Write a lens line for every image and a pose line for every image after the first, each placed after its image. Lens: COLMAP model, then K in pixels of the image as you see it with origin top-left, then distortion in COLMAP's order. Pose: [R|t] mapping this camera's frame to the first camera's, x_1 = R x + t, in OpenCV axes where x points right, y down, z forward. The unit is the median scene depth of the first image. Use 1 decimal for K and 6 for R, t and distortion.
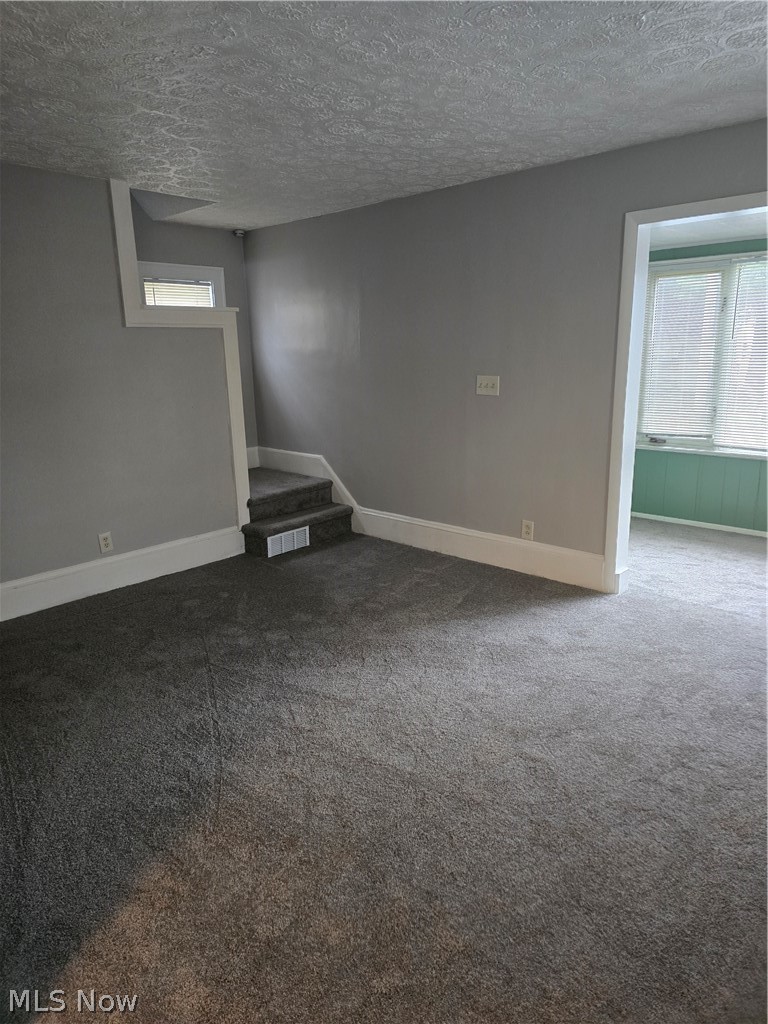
lens RADIAL K [[687.6, 0, 384.9], [0, 687.6, 507.5], [0, 0, 1]] dist [0.043213, -0.002967]
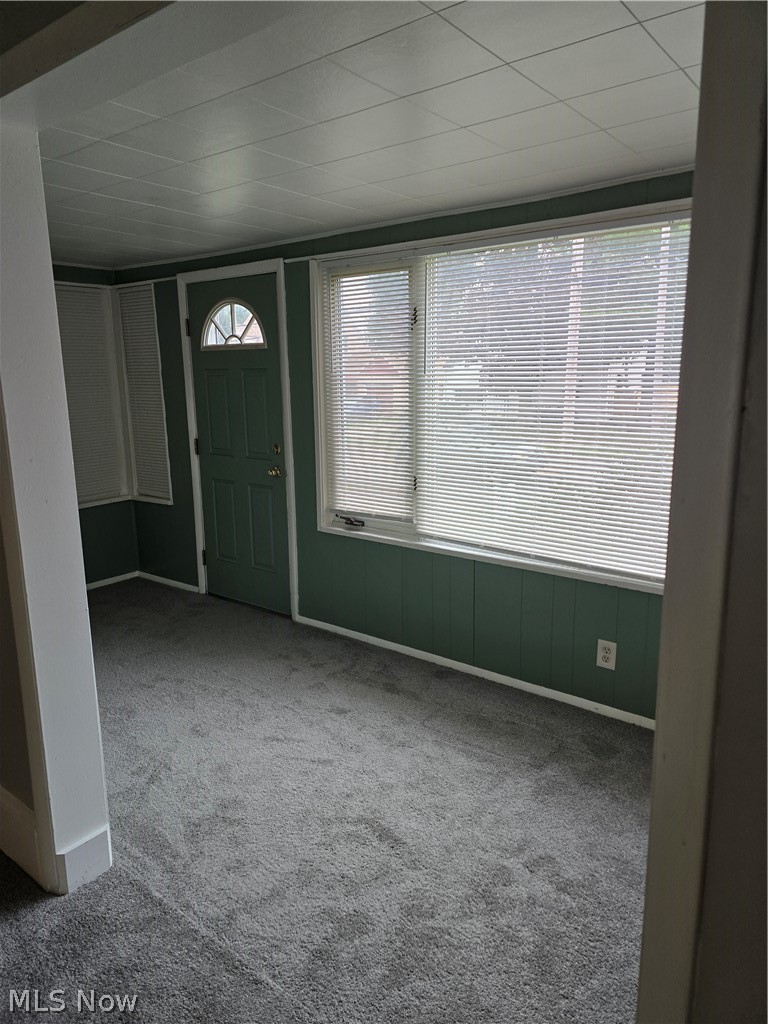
lens RADIAL K [[687.6, 0, 383.2], [0, 687.6, 515.3], [0, 0, 1]] dist [0.043213, -0.002967]
pose [[0.995492, -0.015187, 0.093619, 0.415046], [0.017767, 0.999483, -0.026782, -0.098263], [-0.093163, 0.028324, 0.995248, 0.391950]]
